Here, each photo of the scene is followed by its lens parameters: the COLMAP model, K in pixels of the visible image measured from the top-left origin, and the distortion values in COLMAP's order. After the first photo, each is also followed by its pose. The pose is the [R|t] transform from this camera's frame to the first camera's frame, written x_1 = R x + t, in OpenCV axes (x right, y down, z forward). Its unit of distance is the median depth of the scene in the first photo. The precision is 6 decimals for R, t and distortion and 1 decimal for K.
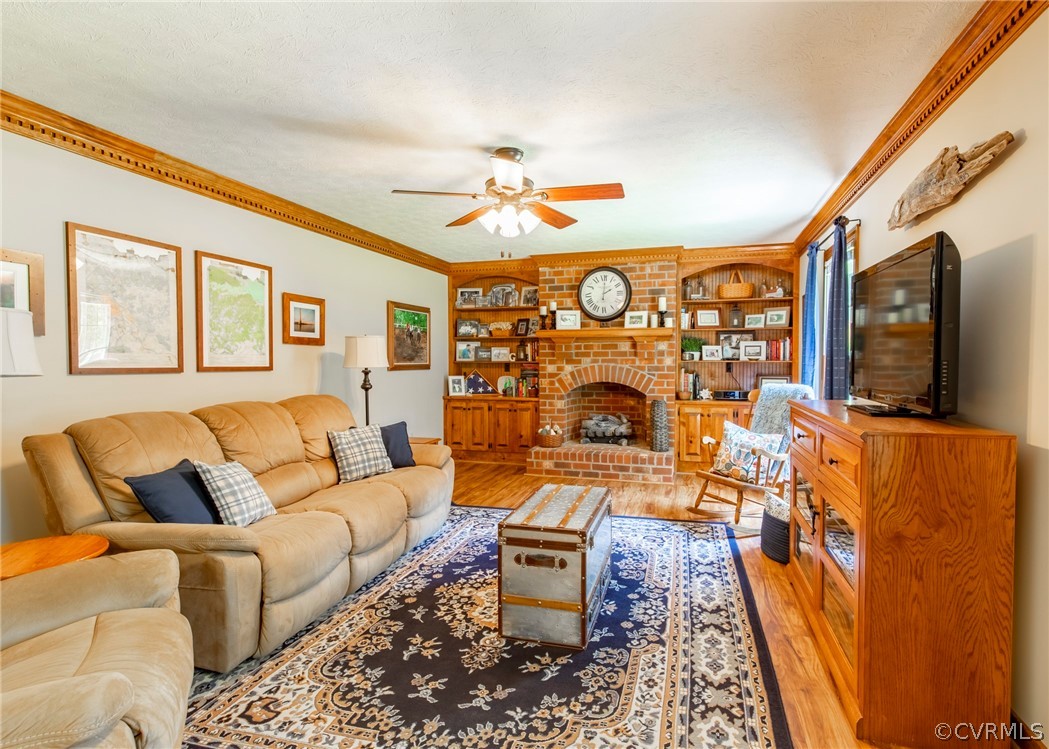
lens RADIAL K [[538.9, 0, 524.5], [0, 538.9, 374.5], [0, 0, 1]] dist [0.005904, -0.001390]
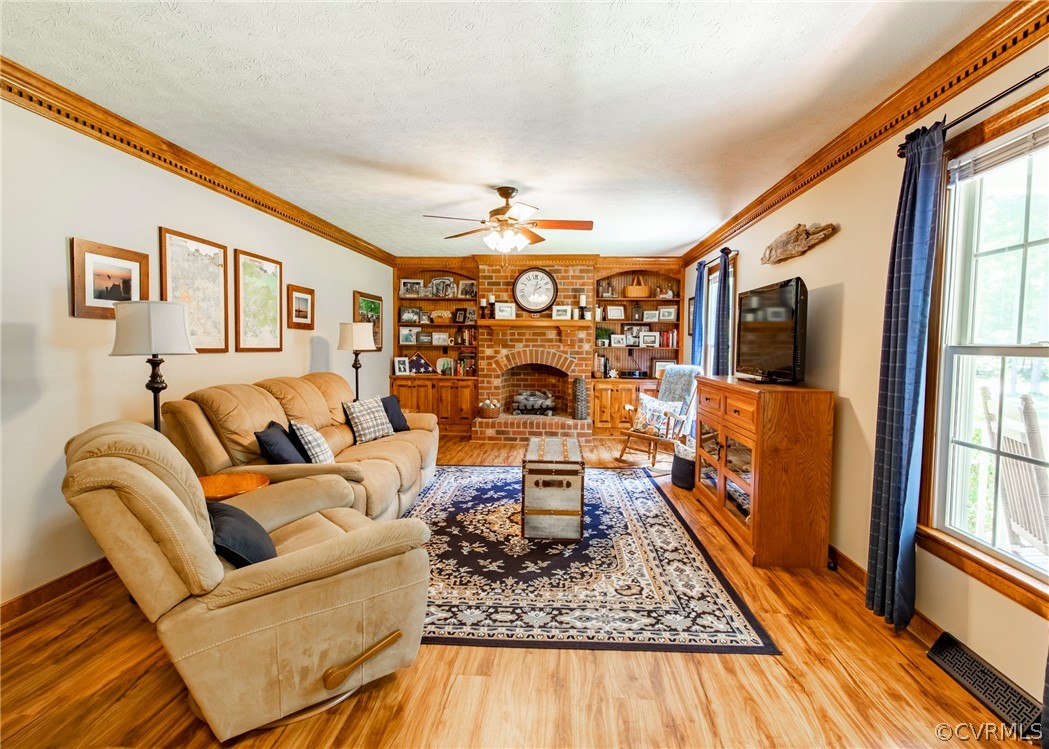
lens RADIAL K [[520.4, 0, 516.8], [0, 520.4, 365.4], [0, 0, 1]] dist [0.006393, -0.000564]
pose [[0.978467, 0.004978, 0.206341, -0.134901], [-0.008132, 0.999863, 0.014441, 0.001634], [-0.206241, -0.015808, 0.978373, -0.134732]]
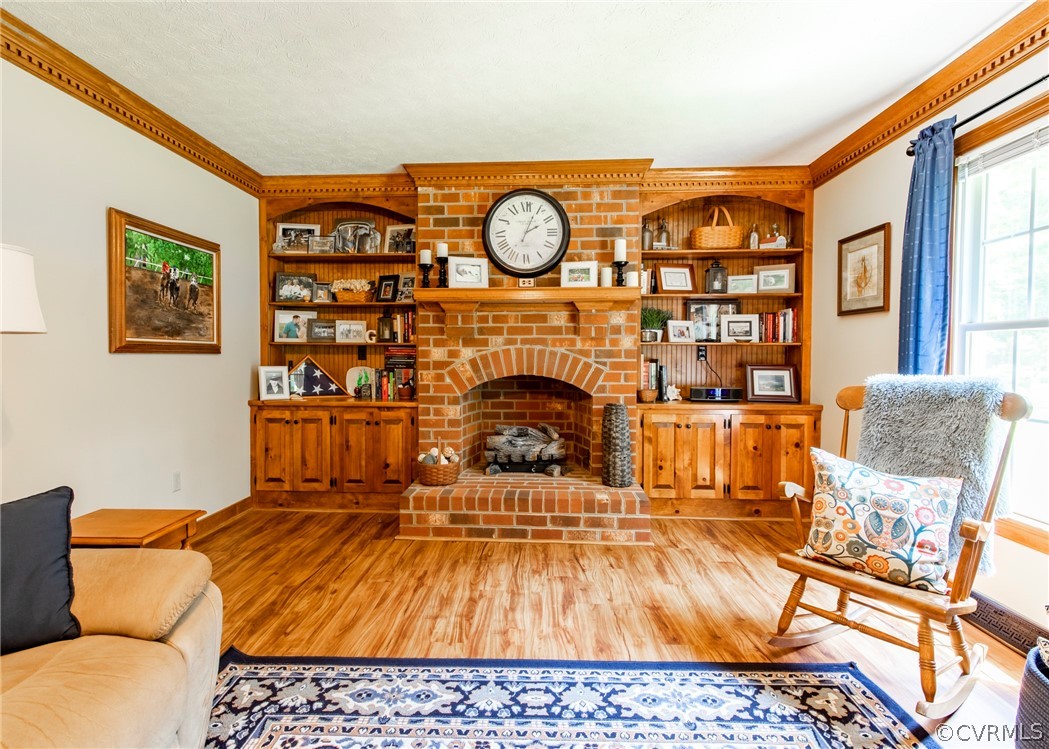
lens RADIAL K [[553.9, 0, 517.7], [0, 553.9, 371.2], [0, 0, 1]] dist [0.005507, -0.000057]
pose [[0.968354, -0.001194, 0.249576, -0.021348], [0.000840, 0.999998, 0.001527, 0.008524], [-0.249578, -0.001269, 0.968354, 0.397116]]
